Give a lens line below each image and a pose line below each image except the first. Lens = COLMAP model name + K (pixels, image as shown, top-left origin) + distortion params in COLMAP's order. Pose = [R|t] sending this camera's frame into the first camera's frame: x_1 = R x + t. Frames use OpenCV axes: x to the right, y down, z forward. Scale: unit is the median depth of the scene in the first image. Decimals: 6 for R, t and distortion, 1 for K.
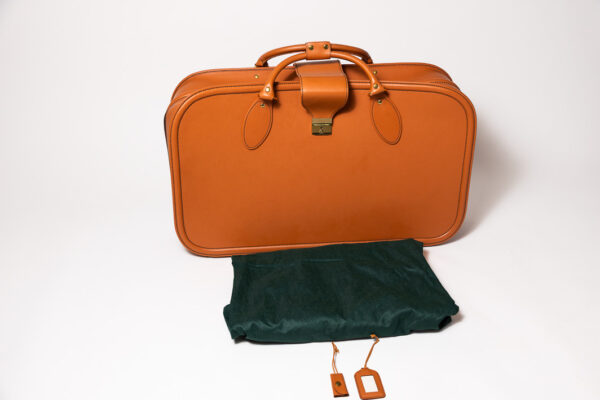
lens RADIAL K [[635.6, 0, 301.0], [0, 635.6, 197.4], [0, 0, 1]] dist [0.052439, 0.000000]
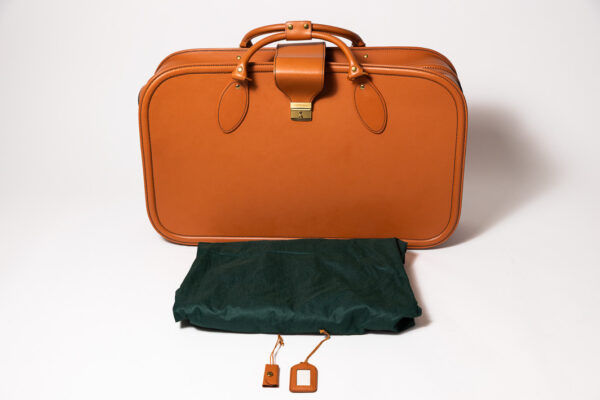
lens RADIAL K [[736.9, 0, 297.5], [0, 736.9, 201.4], [0, 0, 1]] dist [0.076240, 0.000000]
pose [[0.985310, 0.052608, -0.162468, 0.217684], [-0.056987, 0.998123, -0.022407, 0.047129], [0.160985, 0.031336, 0.986459, -0.074259]]
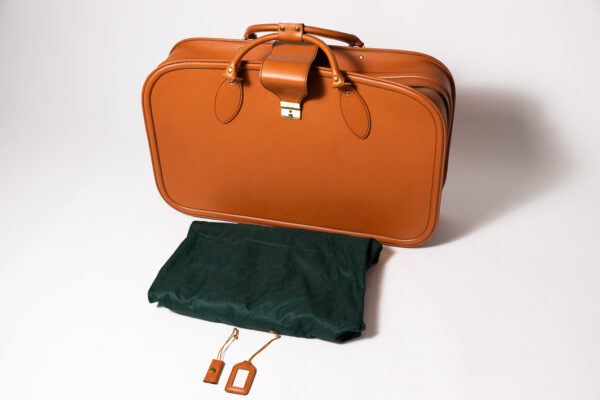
lens RADIAL K [[635.6, 0, 299.9], [0, 635.6, 205.1], [0, 0, 1]] dist [0.052439, 0.000000]
pose [[0.926936, 0.189873, -0.323632, 0.399975], [-0.130994, 0.972001, 0.195078, -0.167430], [0.351611, -0.138431, 0.925855, 0.084446]]
